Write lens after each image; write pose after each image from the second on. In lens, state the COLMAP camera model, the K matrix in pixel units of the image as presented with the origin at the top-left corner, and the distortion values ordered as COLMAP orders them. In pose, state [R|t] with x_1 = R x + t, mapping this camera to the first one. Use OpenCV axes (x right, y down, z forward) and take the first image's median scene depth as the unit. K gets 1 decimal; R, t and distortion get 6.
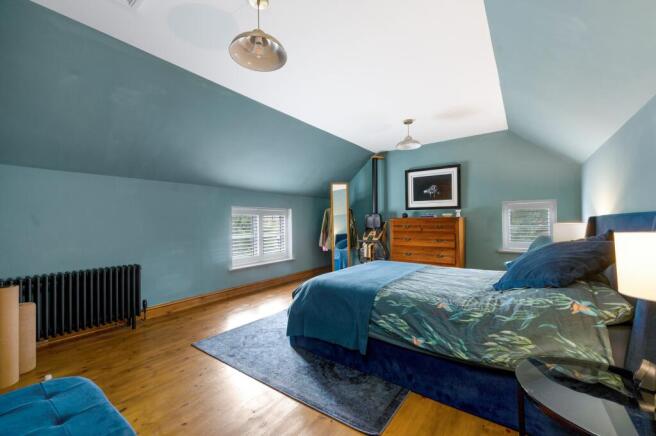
lens RADIAL K [[260.2, 0, 323.3], [0, 260.2, 218.8], [0, 0, 1]] dist [0.000014, 0.000008]
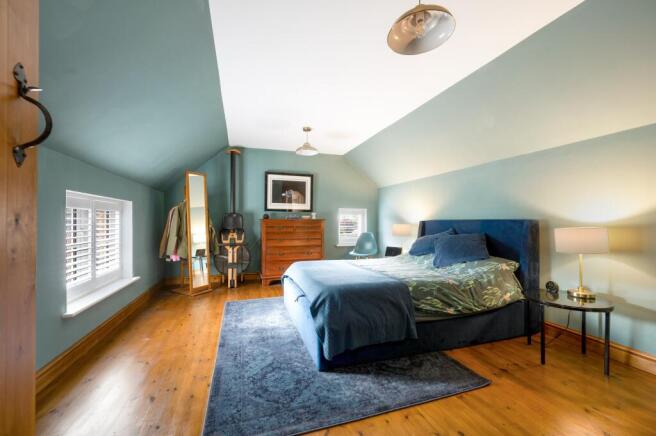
lens RADIAL K [[260.2, 0, 323.3], [0, 260.2, 218.8], [0, 0, 1]] dist [0.000014, 0.000008]
pose [[0.594719, 0.018341, 0.803725, -0.406699], [-0.015834, 0.999813, -0.011099, 0.004080], [-0.803778, -0.006125, 0.594898, 0.257574]]
